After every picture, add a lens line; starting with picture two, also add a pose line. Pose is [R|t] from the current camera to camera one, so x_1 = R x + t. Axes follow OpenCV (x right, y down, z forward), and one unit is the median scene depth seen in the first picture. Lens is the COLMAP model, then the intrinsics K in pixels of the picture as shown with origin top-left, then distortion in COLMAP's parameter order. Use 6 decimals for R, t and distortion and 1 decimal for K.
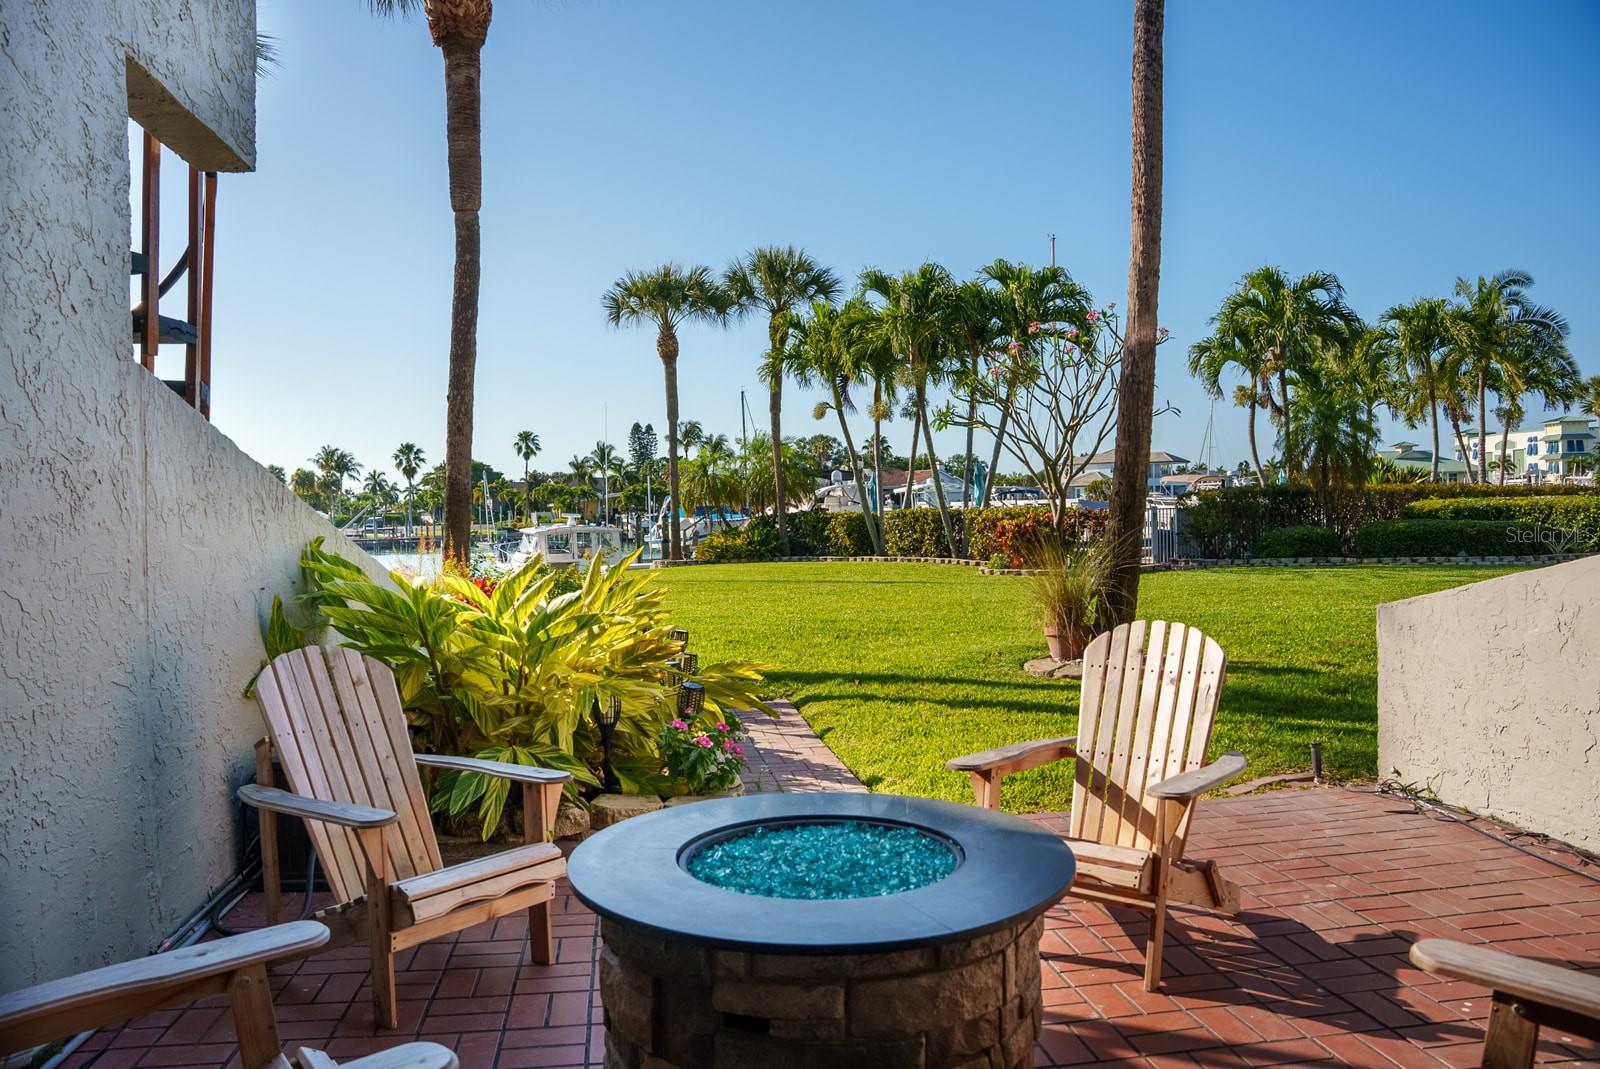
lens RADIAL K [[1132.2, 0, 794.8], [0, 1132.2, 533.9], [0, 0, 1]] dist [-0.182261, 0.144082]
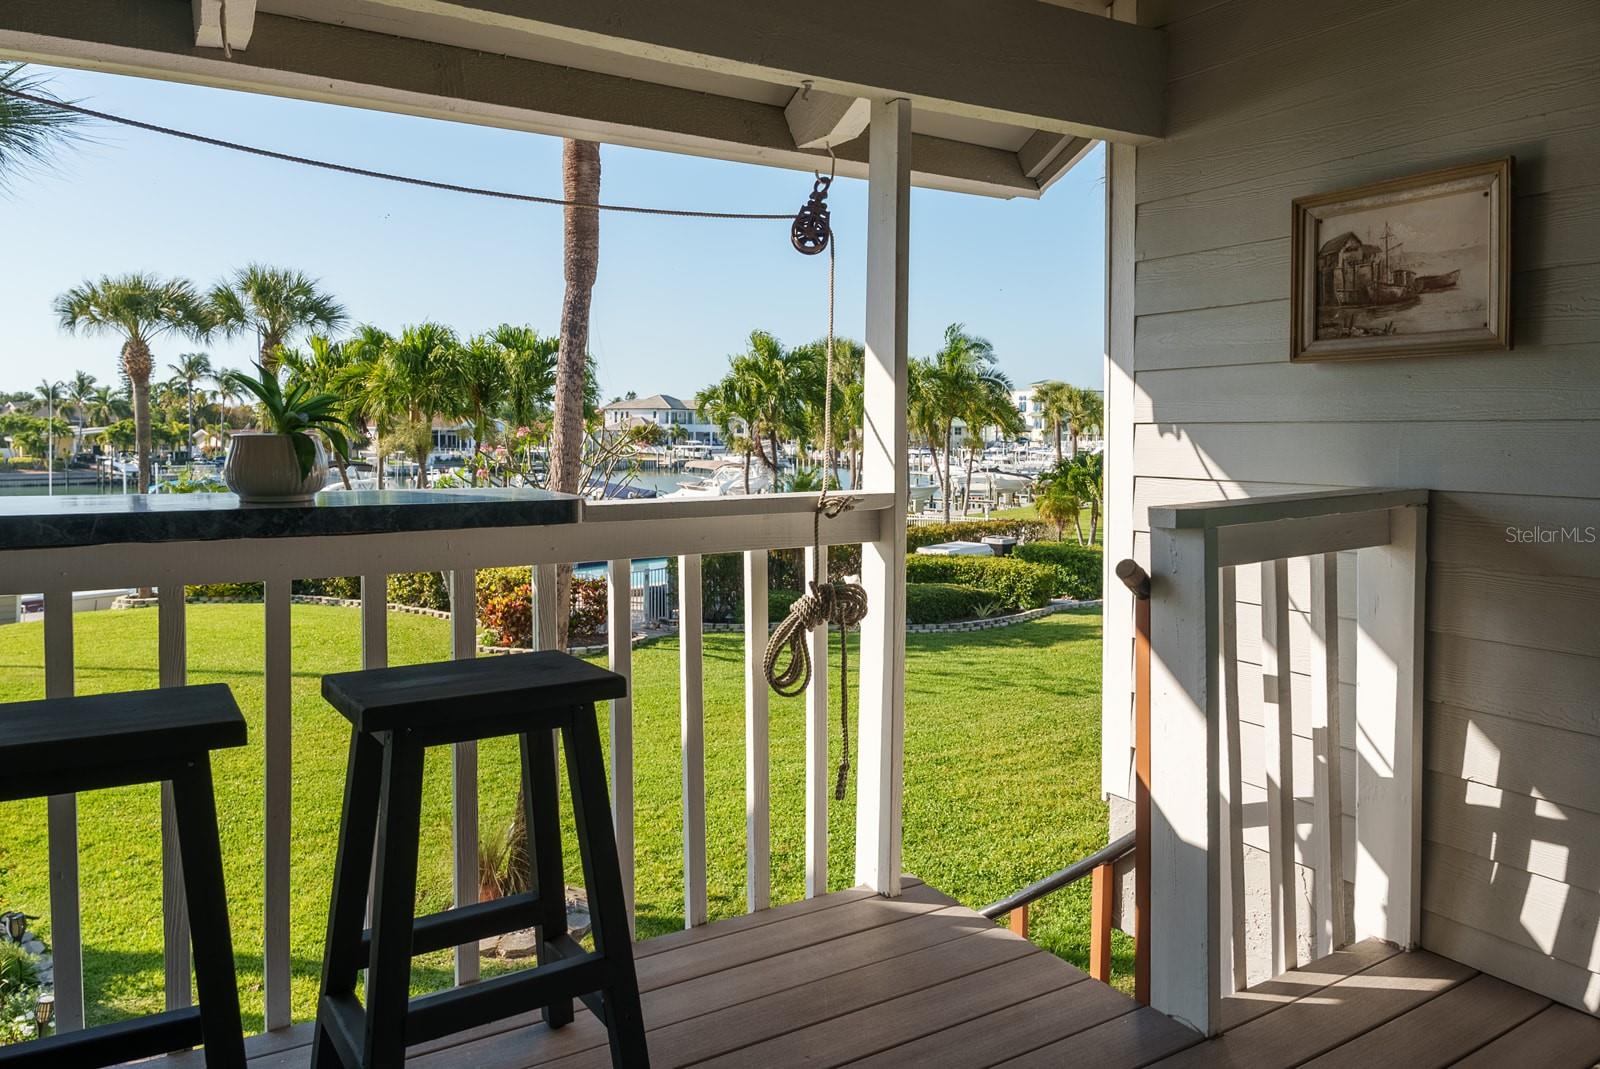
lens RADIAL K [[1102.7, 0, 813.9], [0, 1102.7, 471.3], [0, 0, 1]] dist [0.004288, -0.030629]
pose [[0.914441, 0.017369, 0.404347, 0.029718], [-0.021113, 0.999766, 0.004800, -0.099599], [-0.404169, -0.012927, 0.914593, -0.033113]]
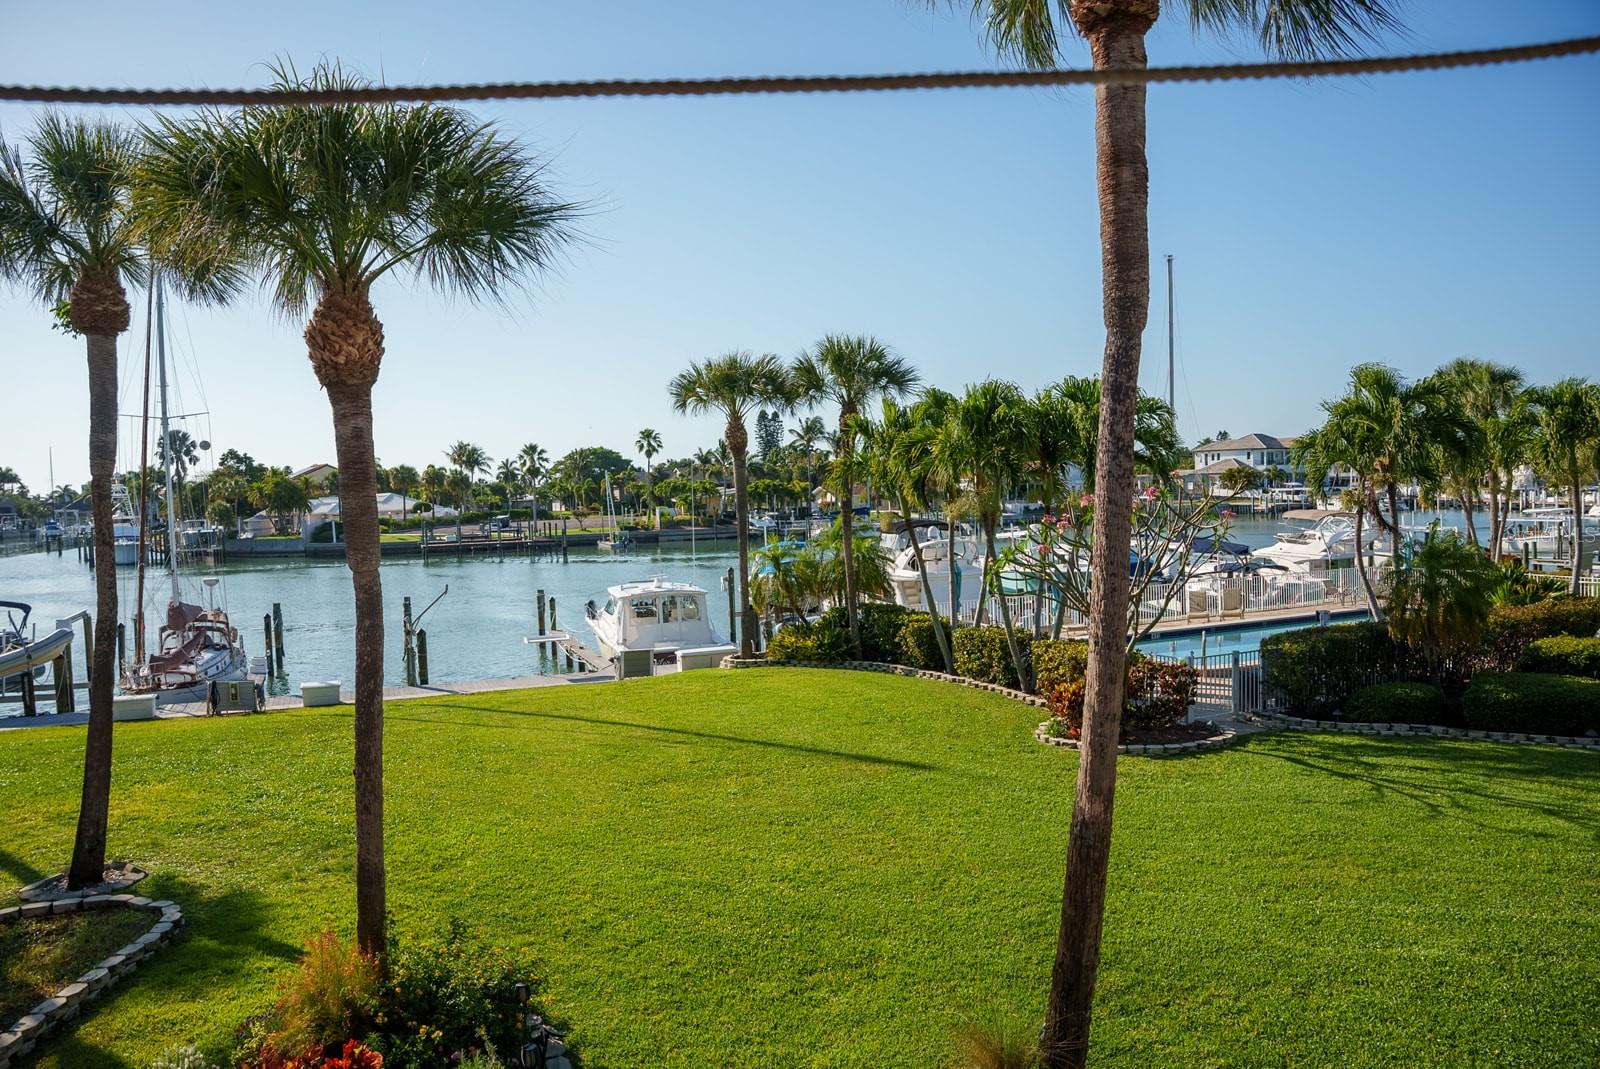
lens RADIAL K [[1132.2, 0, 794.8], [0, 1132.2, 533.9], [0, 0, 1]] dist [-0.182261, 0.144082]
pose [[0.992923, 0.001182, -0.118750, 0.054451], [0.001837, 0.999678, 0.025312, -0.113768], [0.118742, -0.025351, 0.992602, 0.043586]]
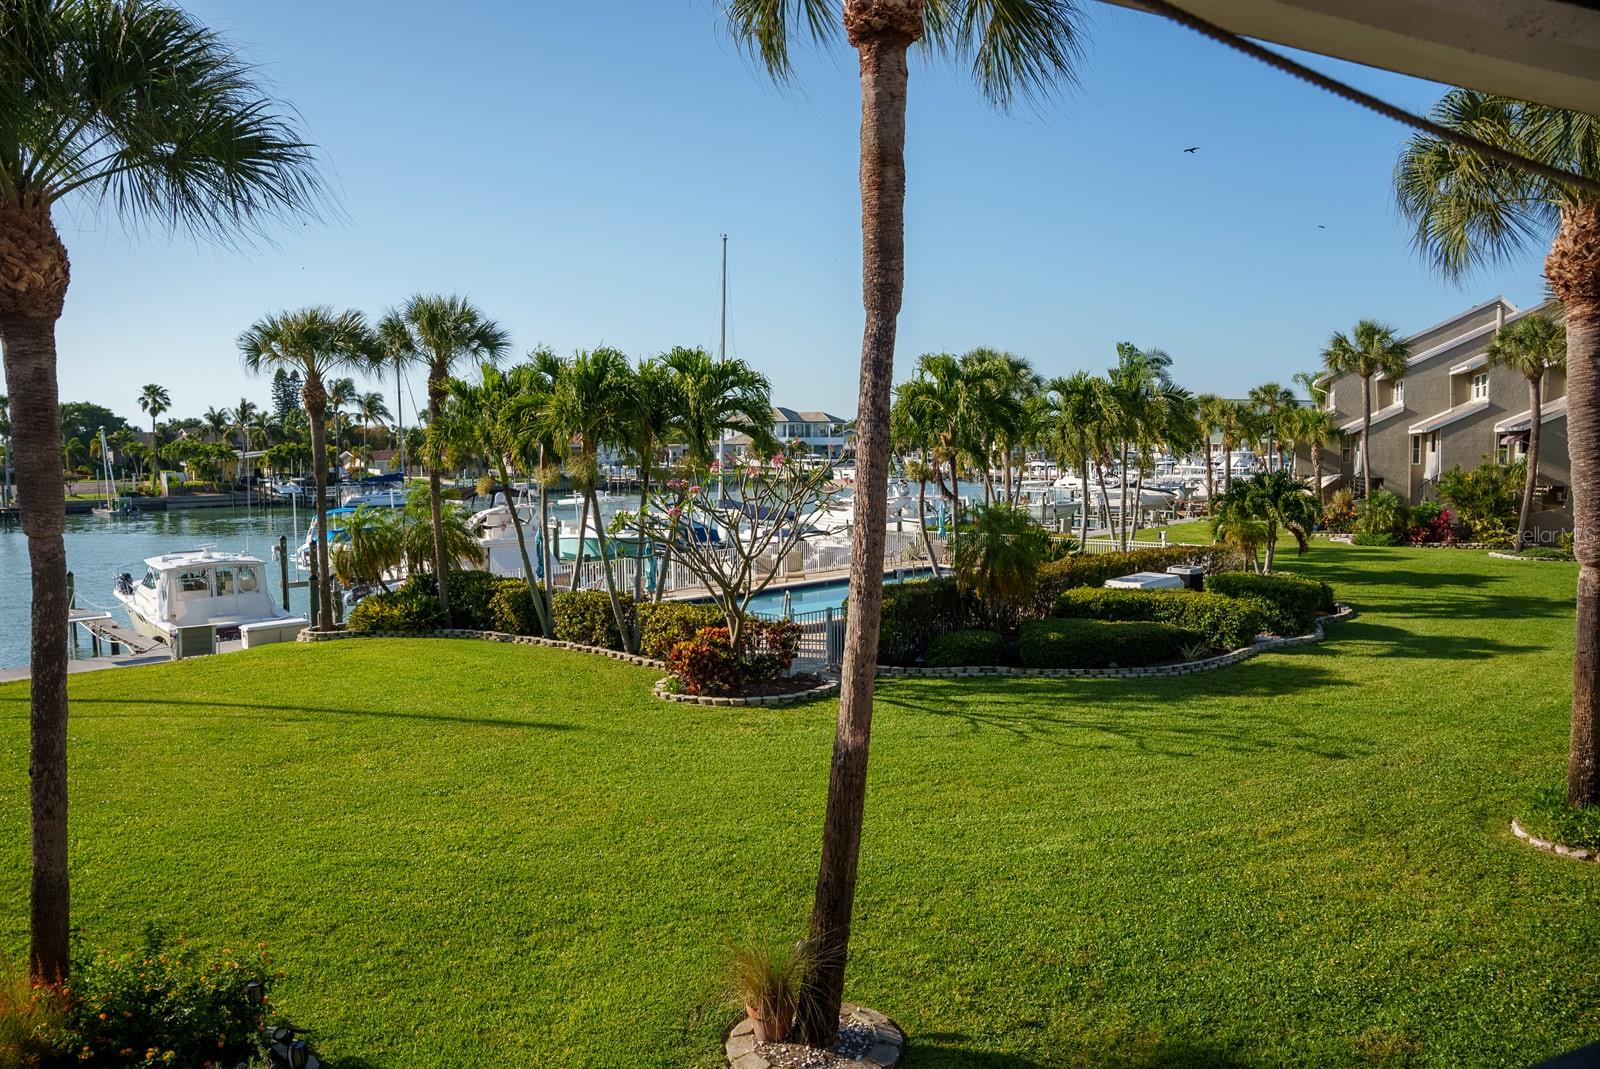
lens RADIAL K [[1126.5, 0, 814.3], [0, 1126.5, 533.7], [0, 0, 1]] dist [-0.181827, 0.124873]
pose [[0.950234, -0.003697, 0.311514, -0.003603], [-0.013016, 0.998585, 0.051554, -0.111947], [-0.311264, -0.053043, 0.948842, 0.036790]]
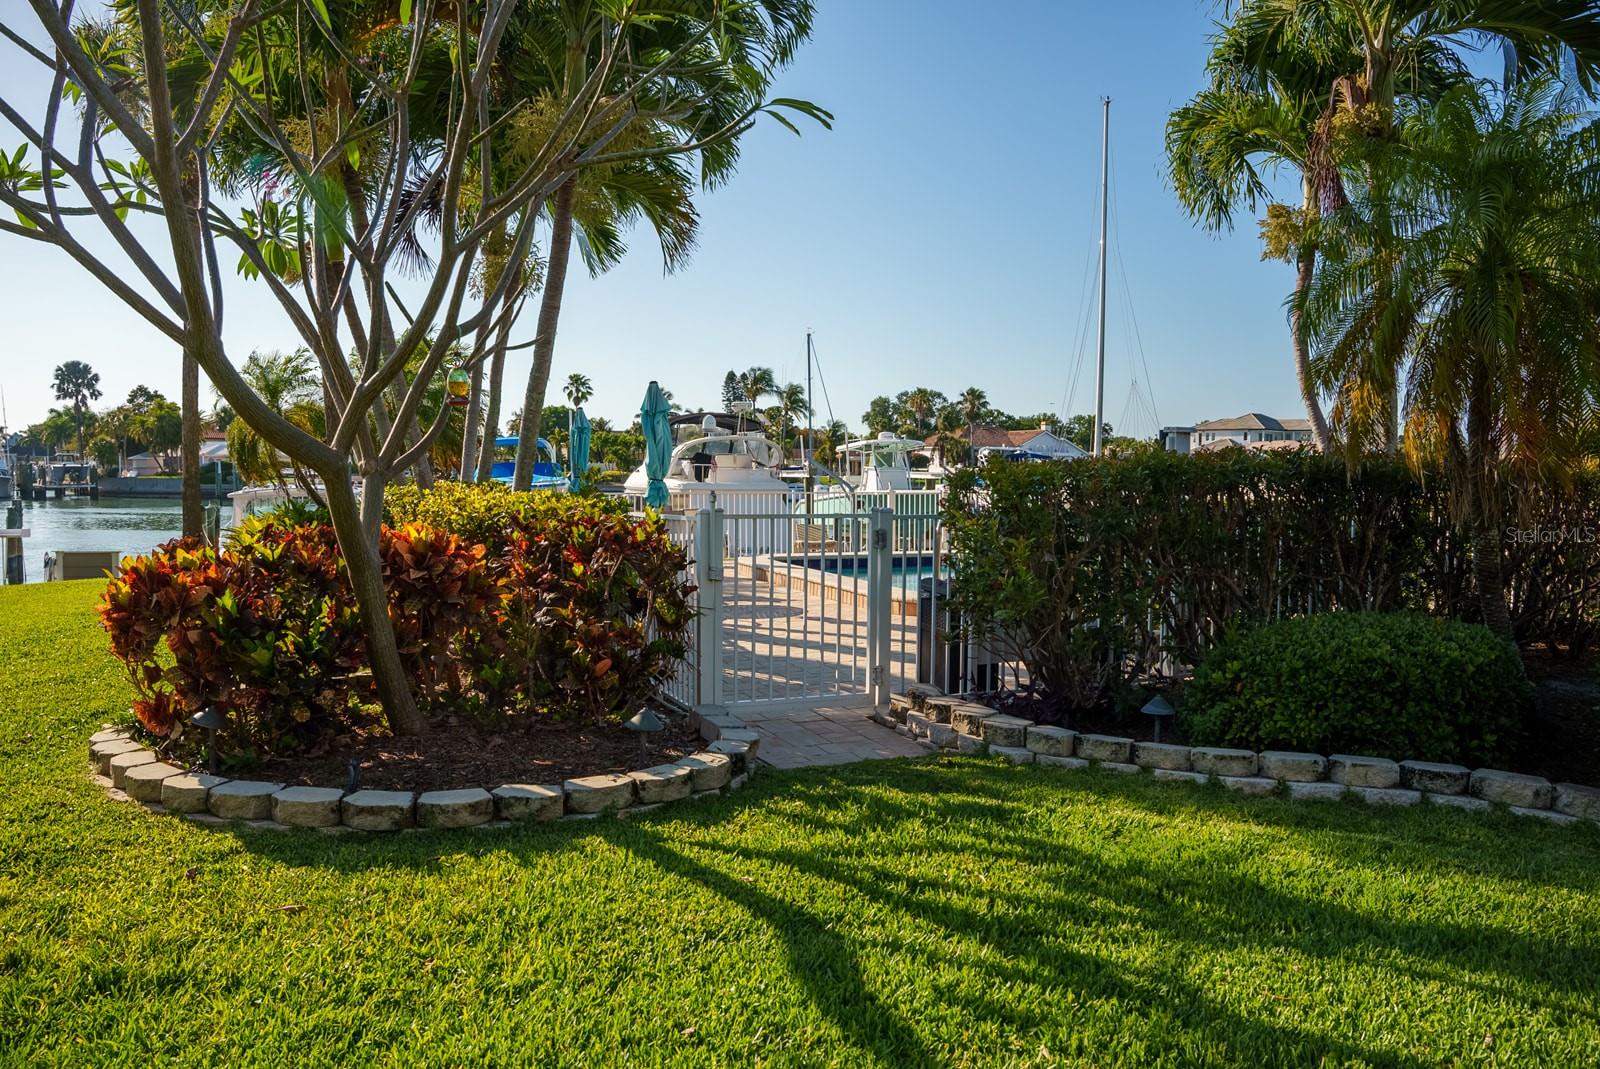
lens RADIAL K [[1132.2, 0, 794.8], [0, 1132.2, 533.9], [0, 0, 1]] dist [-0.182261, 0.144082]
pose [[0.991679, 0.039663, -0.122475, 0.266578], [-0.034928, 0.998566, 0.040567, -0.022556], [0.123908, -0.035952, 0.991642, 0.543730]]
